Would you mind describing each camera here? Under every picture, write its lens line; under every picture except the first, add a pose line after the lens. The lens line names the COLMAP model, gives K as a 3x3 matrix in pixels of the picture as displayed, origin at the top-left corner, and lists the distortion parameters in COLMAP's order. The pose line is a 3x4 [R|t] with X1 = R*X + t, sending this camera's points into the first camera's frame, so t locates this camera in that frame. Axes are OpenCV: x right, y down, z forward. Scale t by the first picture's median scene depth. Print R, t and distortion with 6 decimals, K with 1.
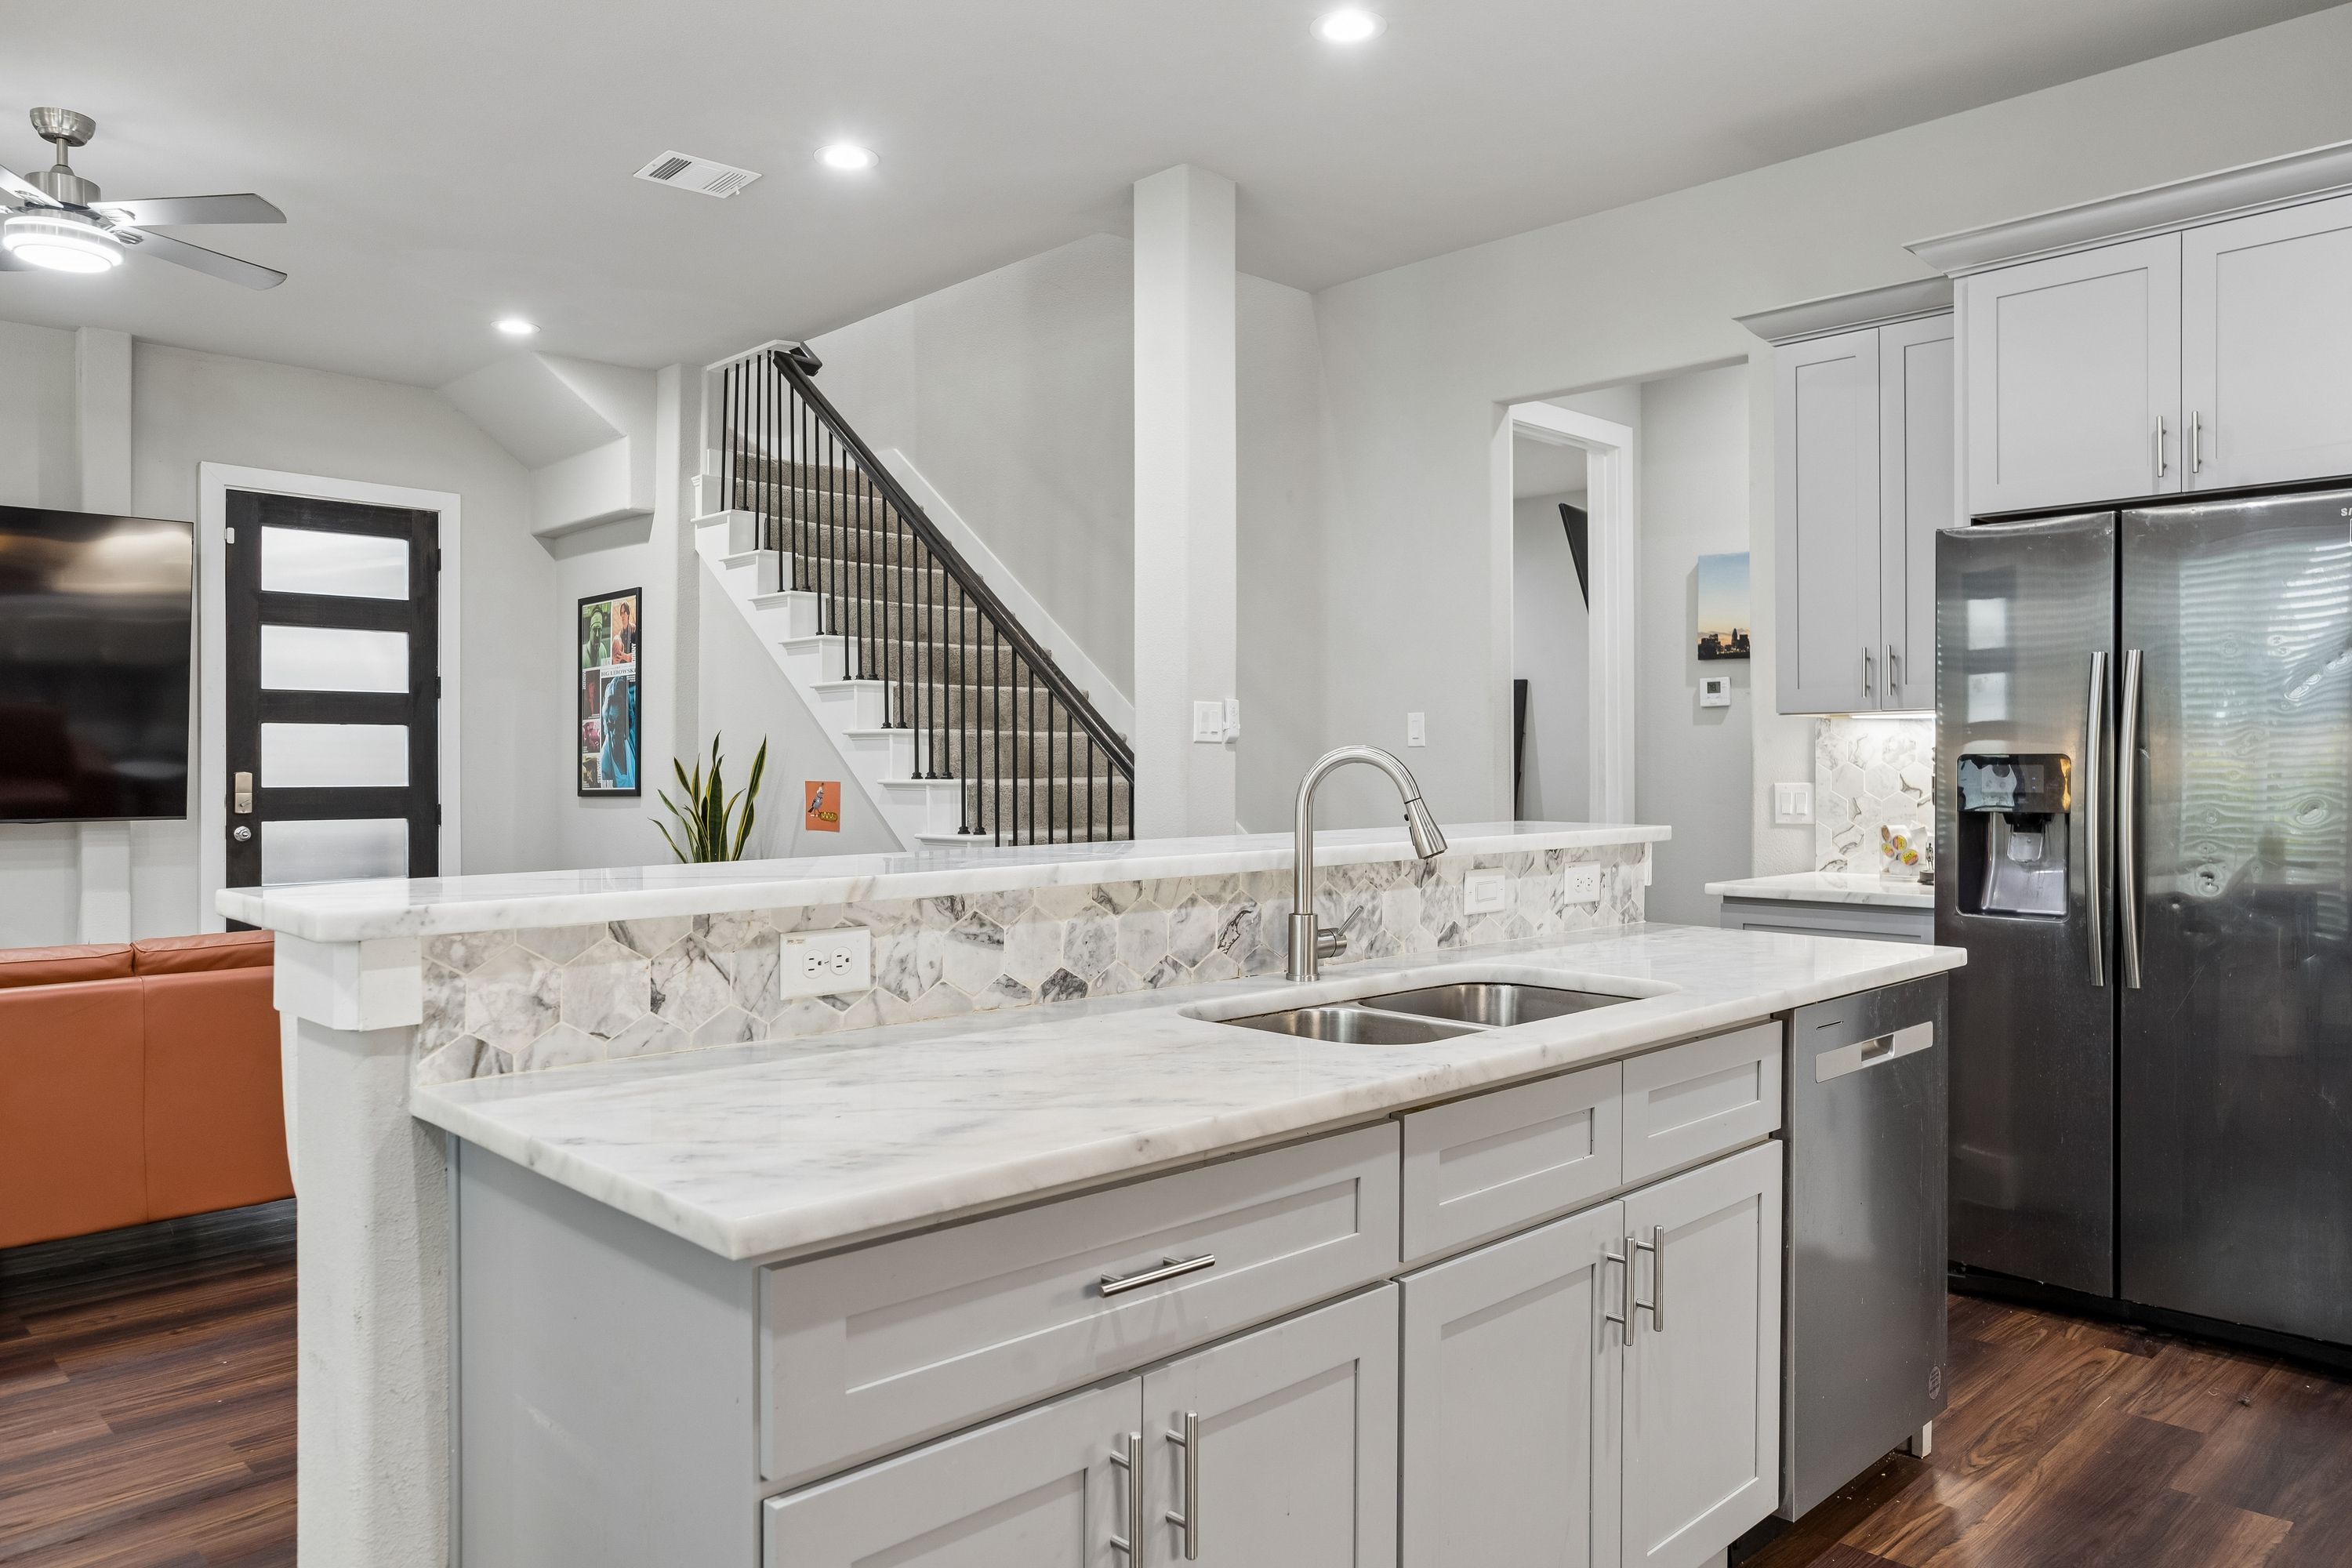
lens RADIAL K [[1601.6, 0, 1184.0], [0, 1601.6, 770.3], [0, 0, 1]] dist [-0.036618, 0.027702]
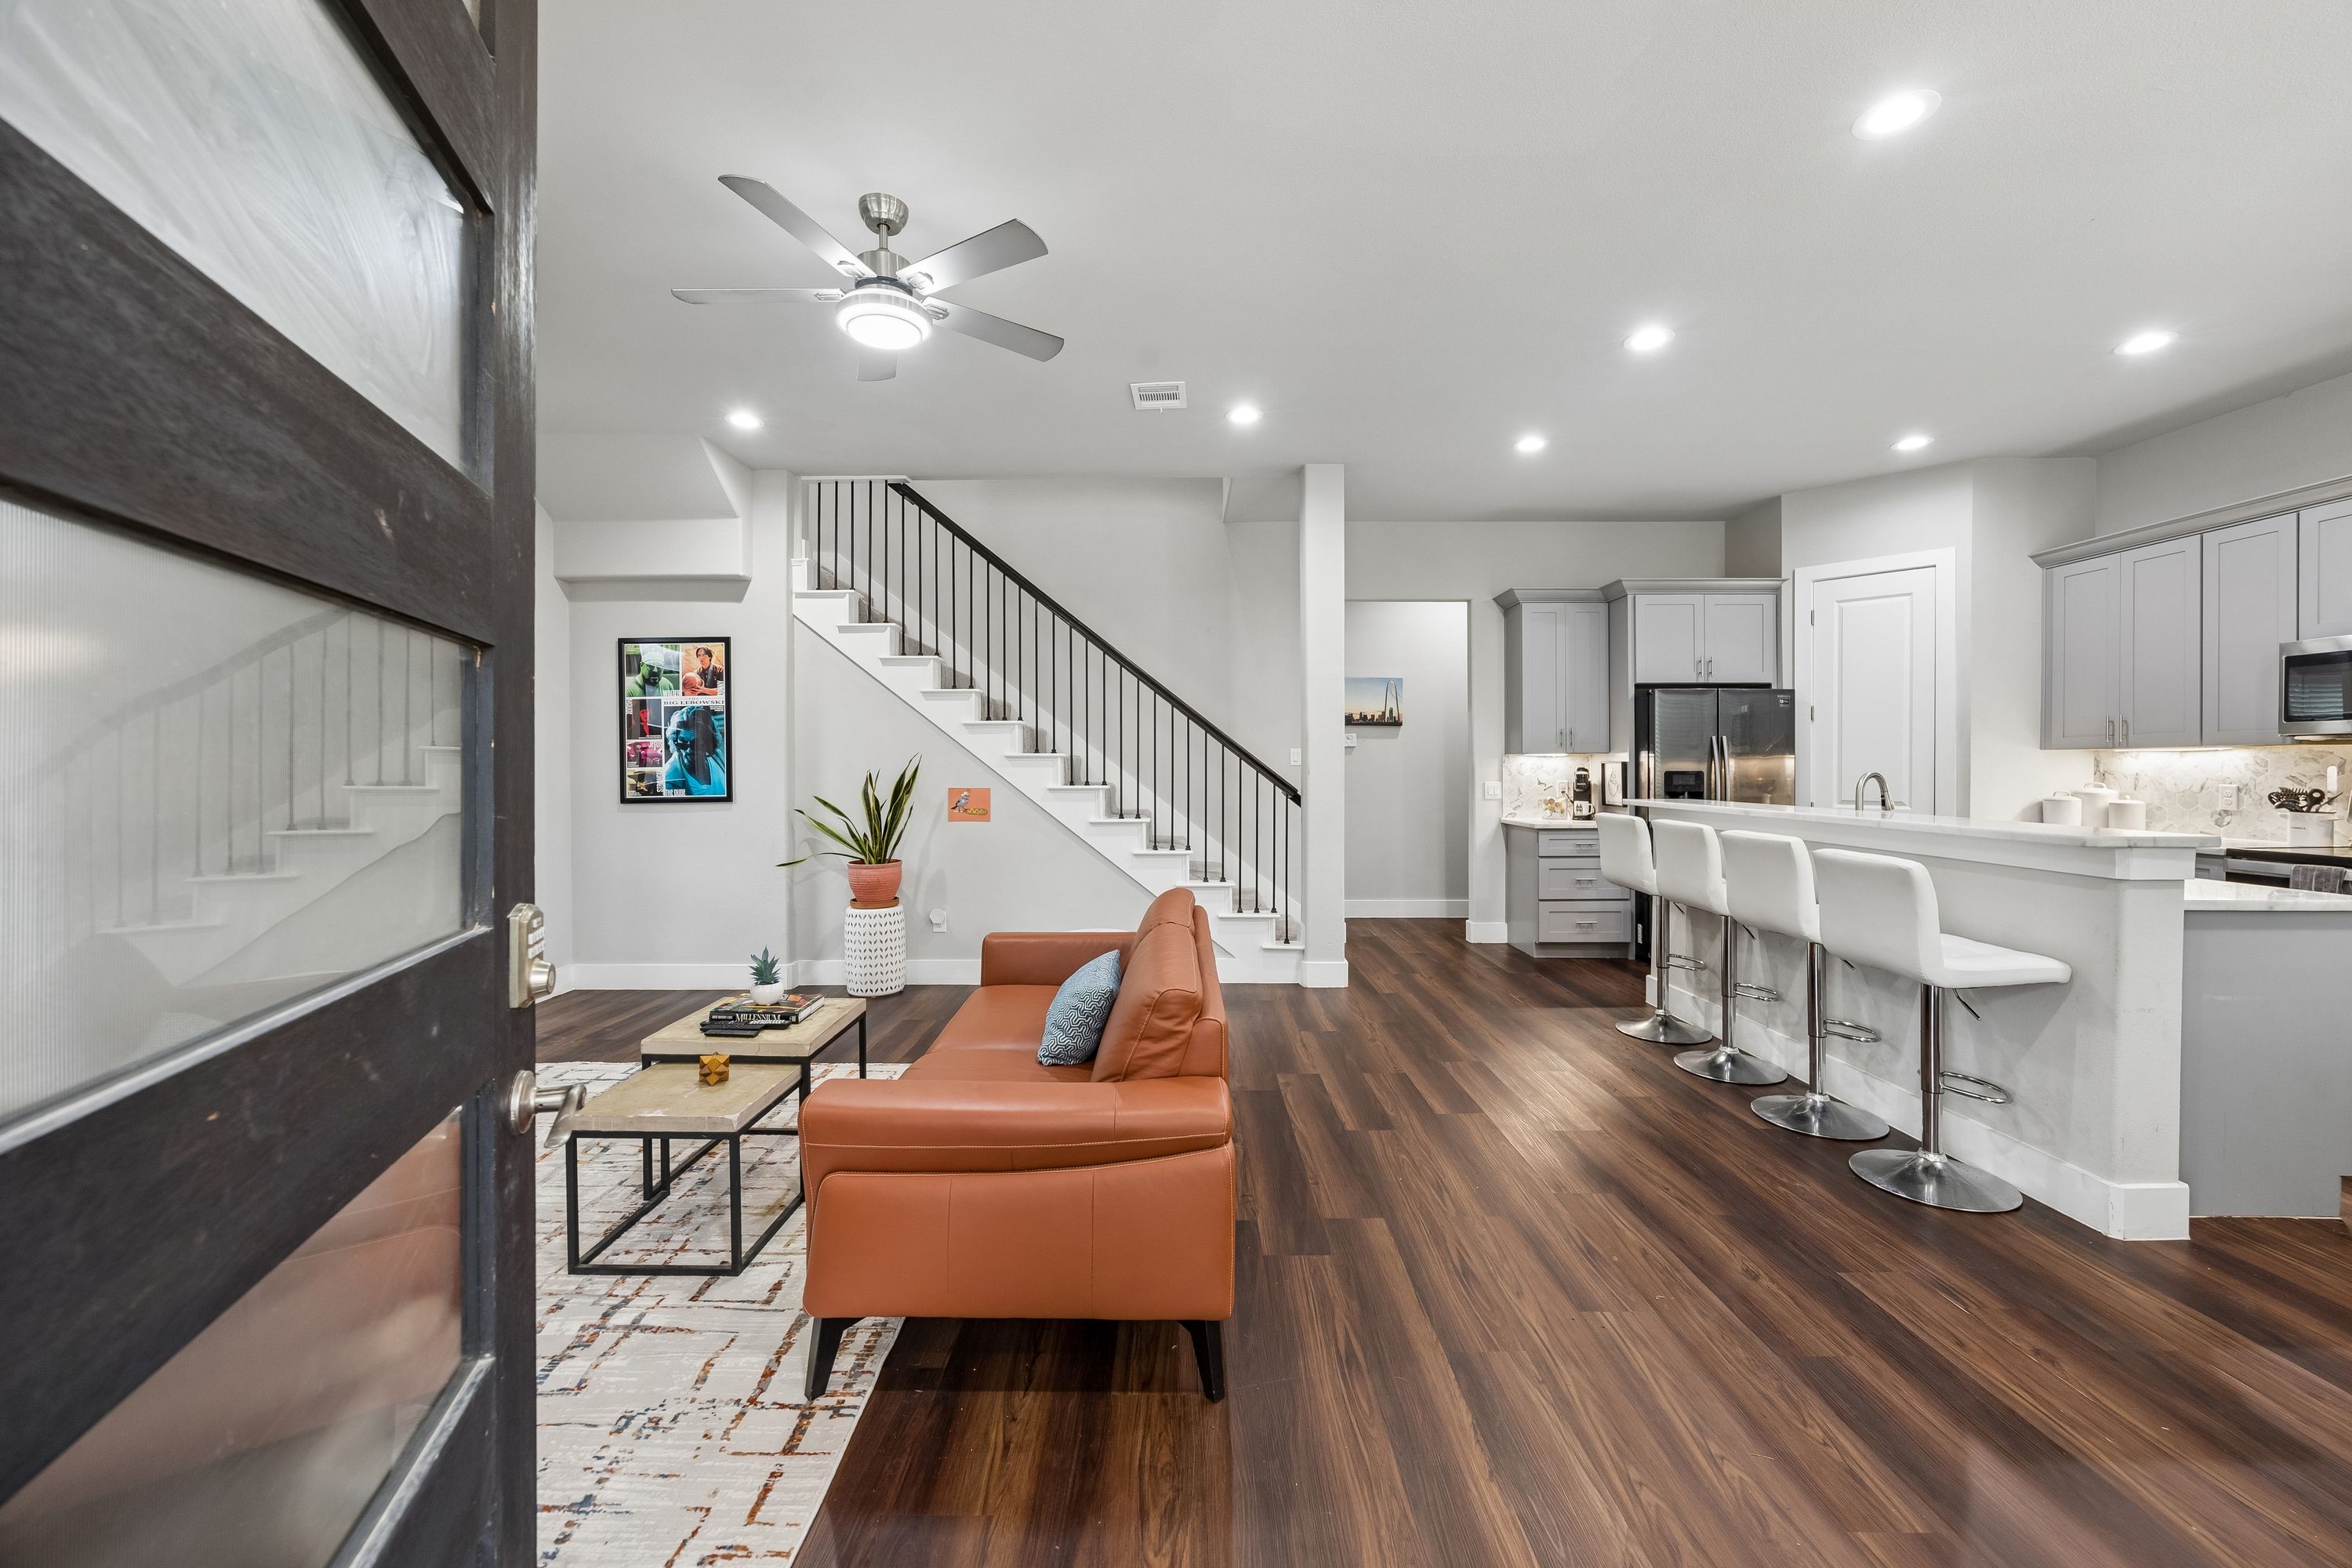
lens RADIAL K [[911.4, 0, 1169.4], [0, 911.4, 767.5], [0, 0, 1]] dist [-0.014156, 0.004493]
pose [[0.706247, -0.000553, 0.707965, -1.016076], [0.004273, 0.999985, -0.003482, -0.011752], [-0.707952, 0.005484, 0.706239, 0.406843]]
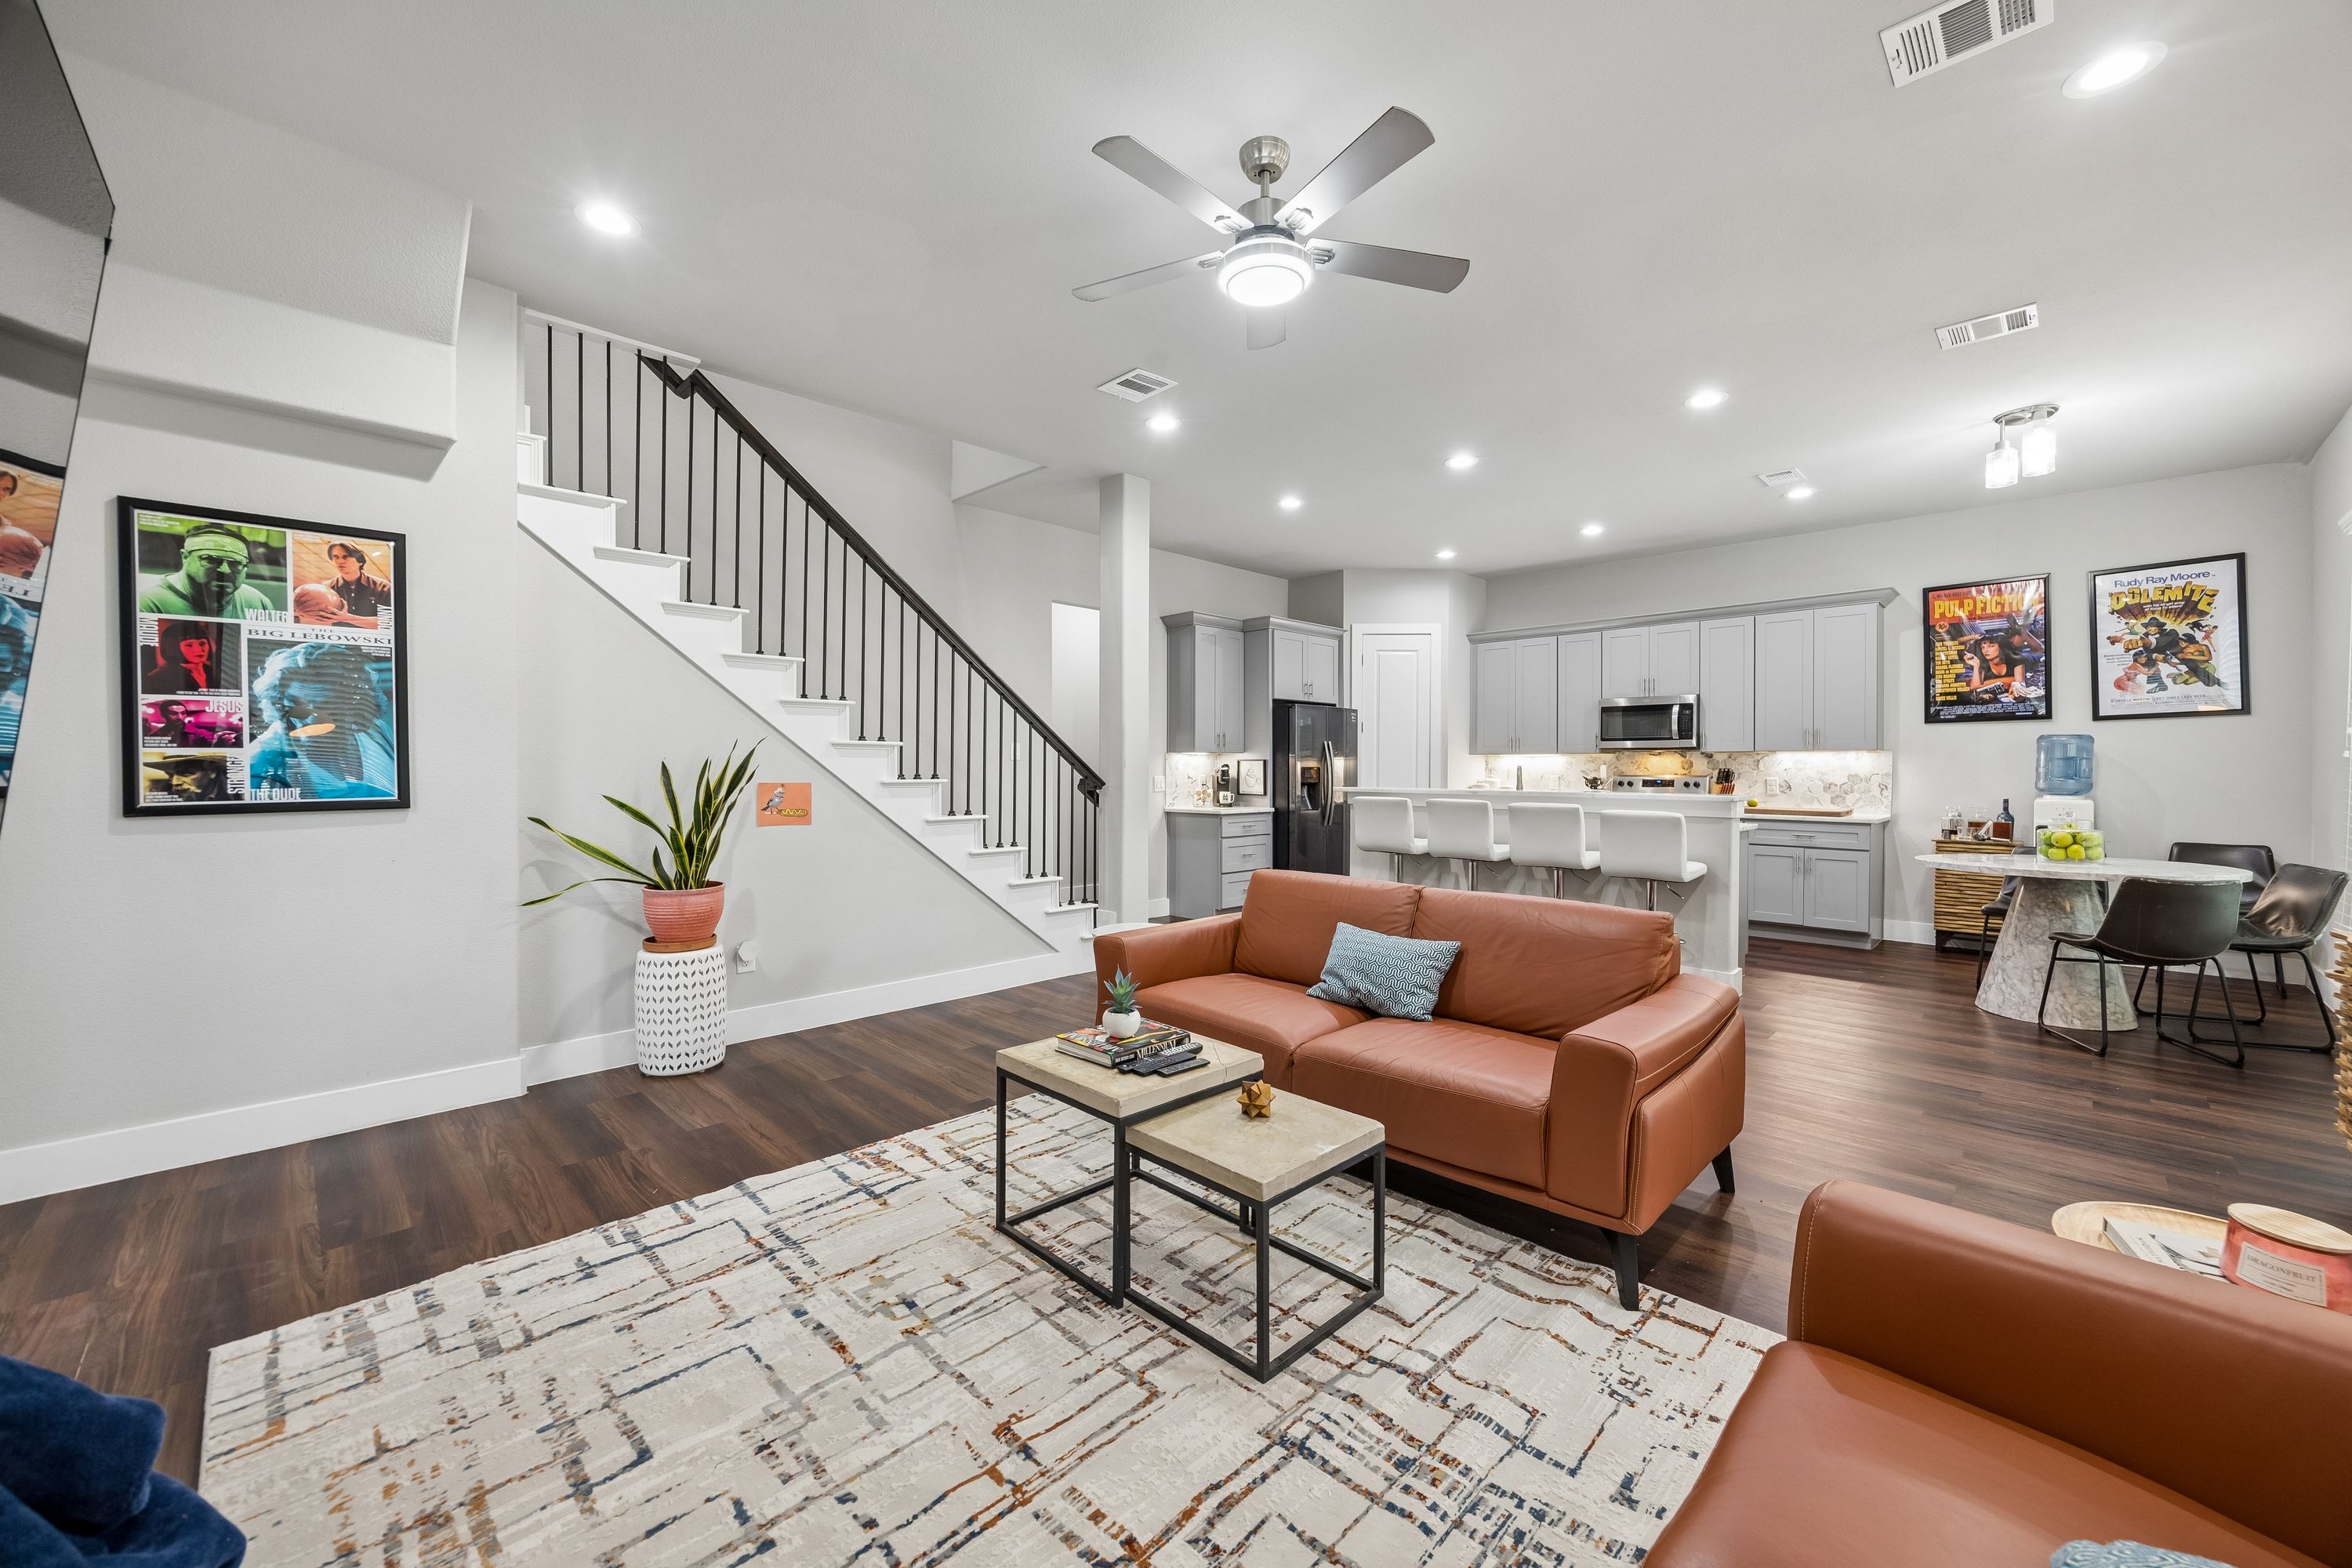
lens RADIAL K [[911.4, 0, 1183.3], [0, 911.4, 768.5], [0, 0, 1]] dist [-0.014156, 0.004493]
pose [[-0.010561, 0.002590, 0.999941, -1.303443], [0.002025, 0.999995, -0.002568, -0.001424], [-0.999942, 0.001997, -0.010566, 1.059814]]
